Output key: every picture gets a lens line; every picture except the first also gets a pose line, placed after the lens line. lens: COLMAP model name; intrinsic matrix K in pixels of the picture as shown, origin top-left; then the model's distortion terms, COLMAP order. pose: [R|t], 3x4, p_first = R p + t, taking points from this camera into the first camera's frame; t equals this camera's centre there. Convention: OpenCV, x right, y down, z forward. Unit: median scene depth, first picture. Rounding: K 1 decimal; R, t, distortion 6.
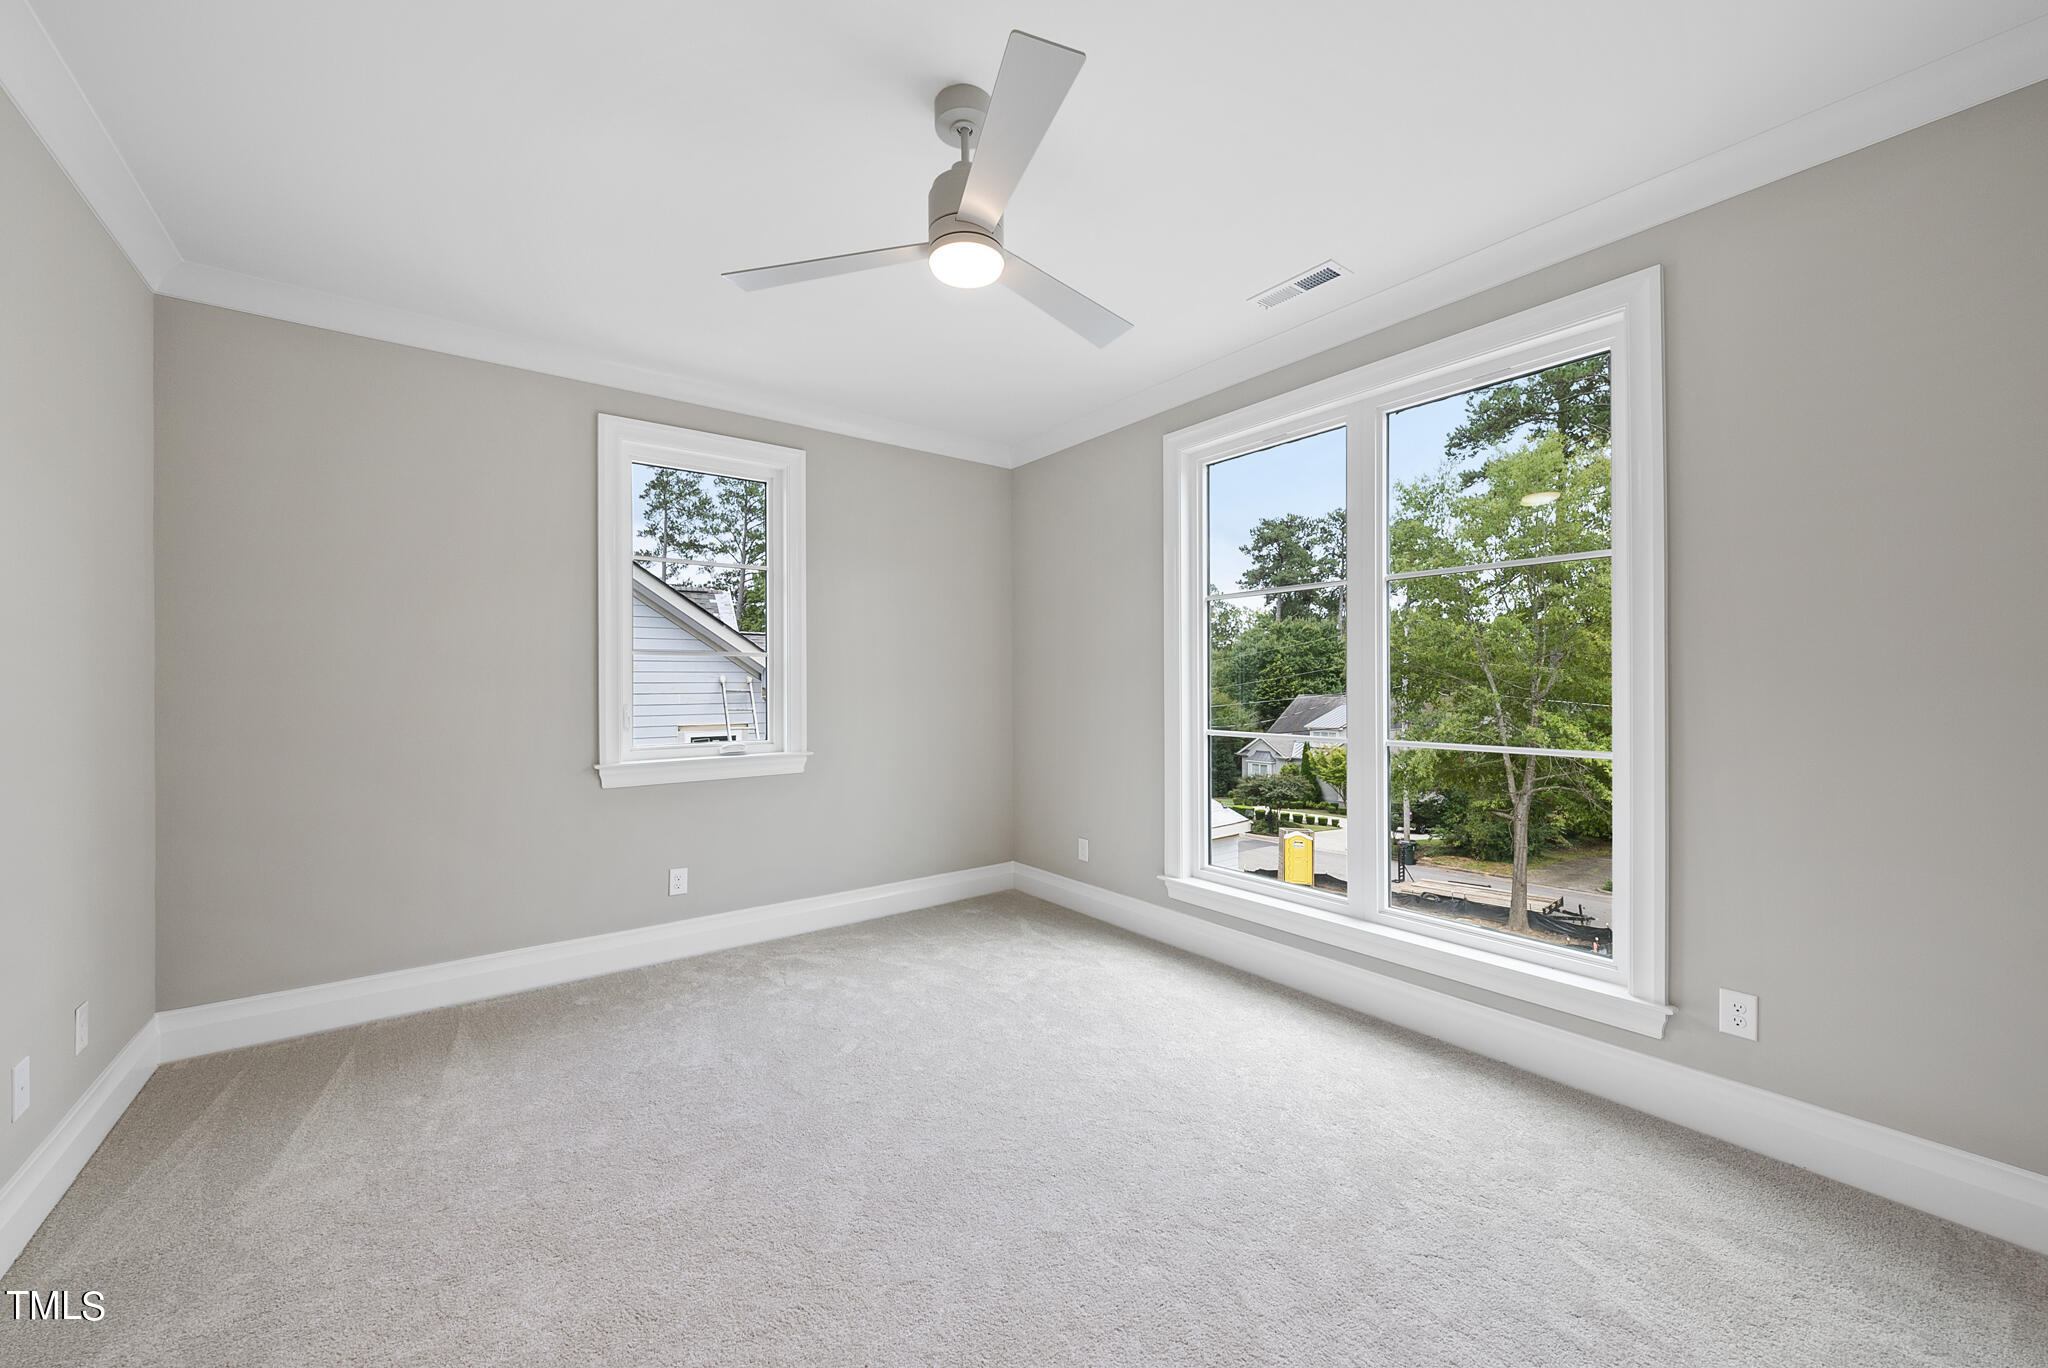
lens RADIAL K [[743.6, 0, 1034.6], [0, 743.6, 677.1], [0, 0, 1]] dist [-0.000382, 0.000191]
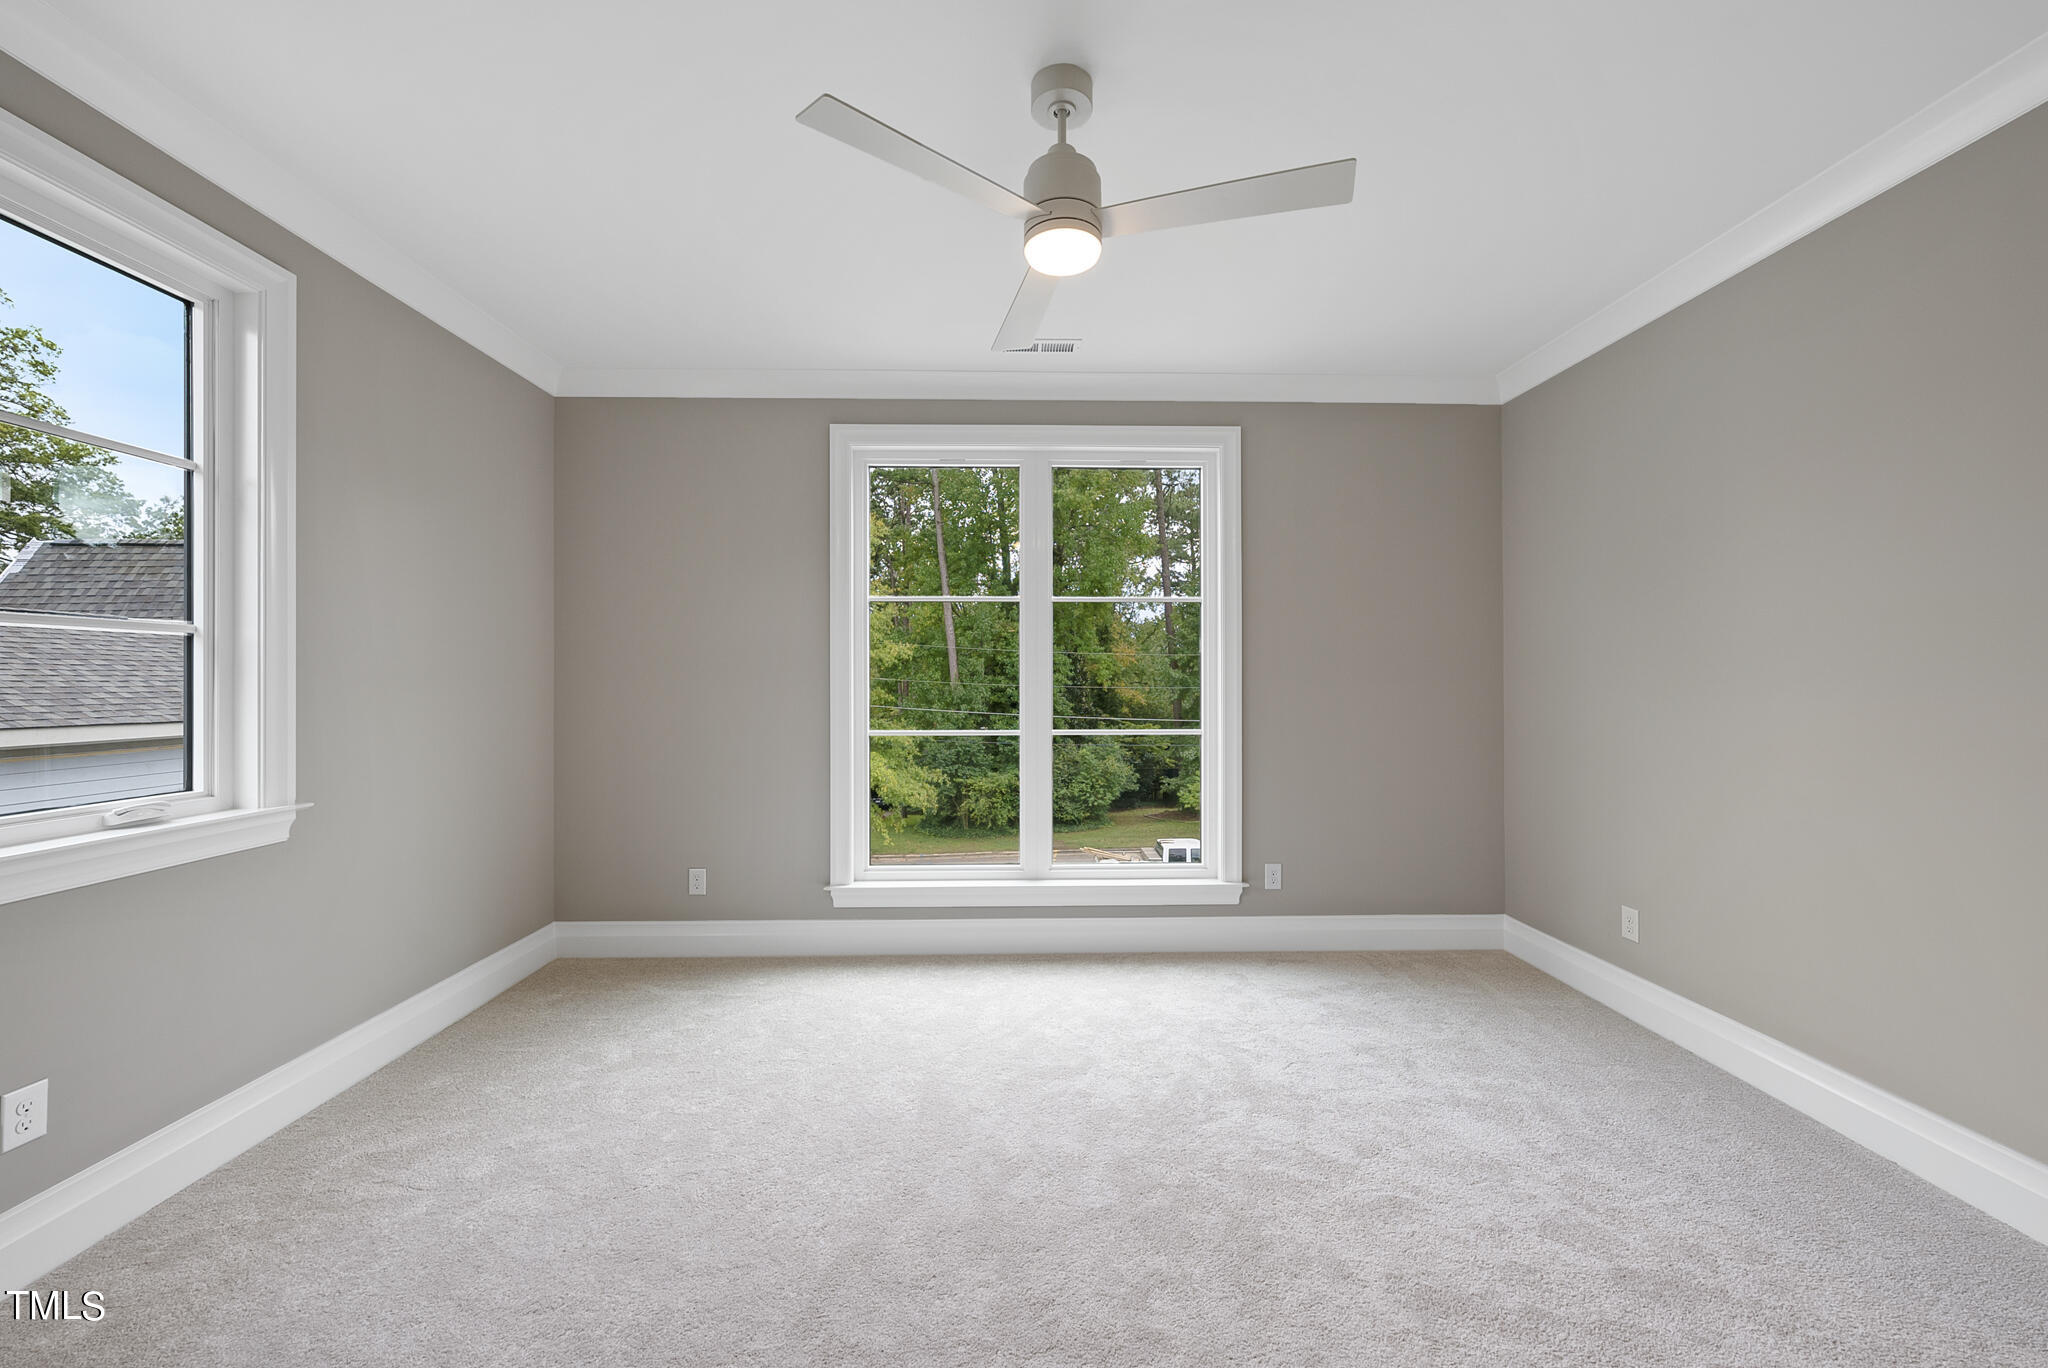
lens RADIAL K [[743.6, 0, 1034.6], [0, 743.6, 677.1], [0, 0, 1]] dist [-0.000382, 0.000191]
pose [[0.615206, 0.008466, 0.788321, -0.458214], [-0.007268, 0.999961, -0.005067, 0.002623], [-0.788333, -0.002612, 0.615243, 0.226883]]
